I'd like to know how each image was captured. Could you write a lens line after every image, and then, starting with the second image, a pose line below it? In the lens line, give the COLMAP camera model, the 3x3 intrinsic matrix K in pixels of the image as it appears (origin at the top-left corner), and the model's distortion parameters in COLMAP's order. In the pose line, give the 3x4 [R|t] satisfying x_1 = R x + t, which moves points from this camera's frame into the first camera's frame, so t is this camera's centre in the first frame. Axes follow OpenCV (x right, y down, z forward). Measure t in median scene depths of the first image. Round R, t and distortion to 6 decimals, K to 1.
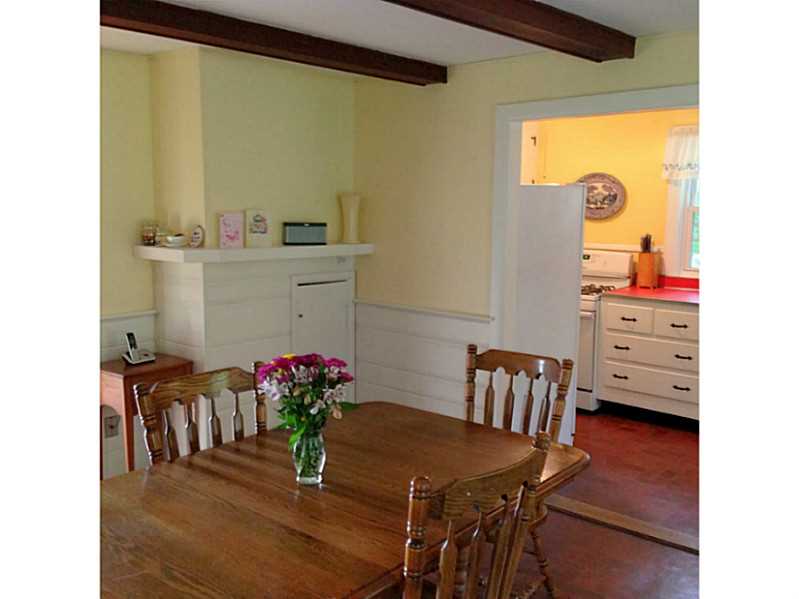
lens RADIAL K [[719.3, 0, 398.8], [0, 719.3, 307.4], [0, 0, 1]] dist [0.054475, 0.000000]
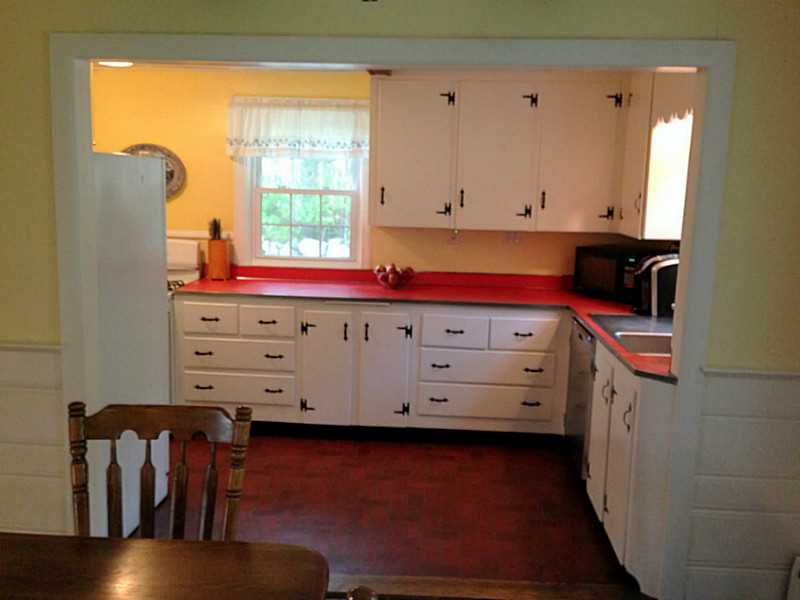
lens RADIAL K [[729.2, 0, 400.6], [0, 729.2, 299.0], [0, 0, 1]] dist [0.020117, 0.000000]
pose [[0.777322, -0.079760, 0.624027, -0.038507], [0.070076, 0.996735, 0.040108, -0.024452], [-0.625188, 0.012553, 0.780373, 0.181827]]
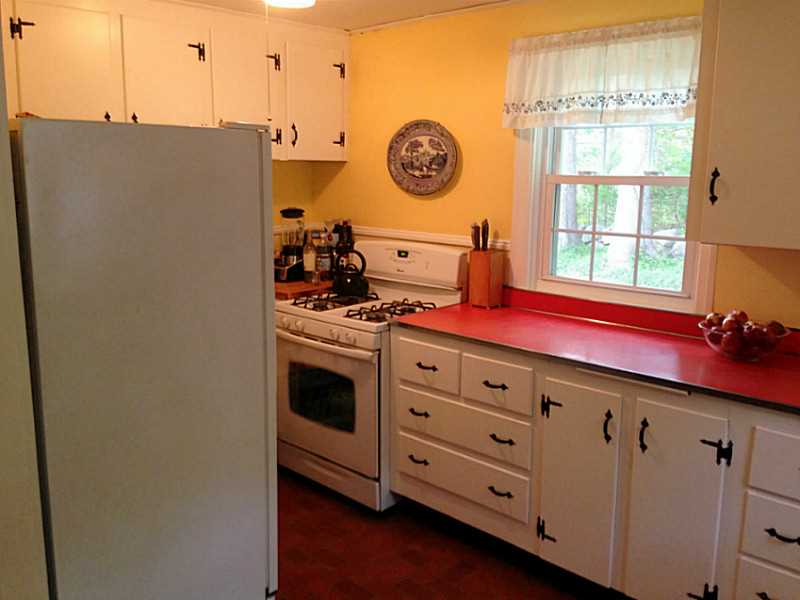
lens RADIAL K [[729.2, 0, 396.6], [0, 729.2, 297.8], [0, 0, 1]] dist [0.020117, 0.000000]
pose [[0.998926, 0.011147, -0.044983, 0.302763], [-0.010022, 0.999633, 0.025153, -0.051035], [0.045247, -0.024675, 0.998671, 0.388927]]
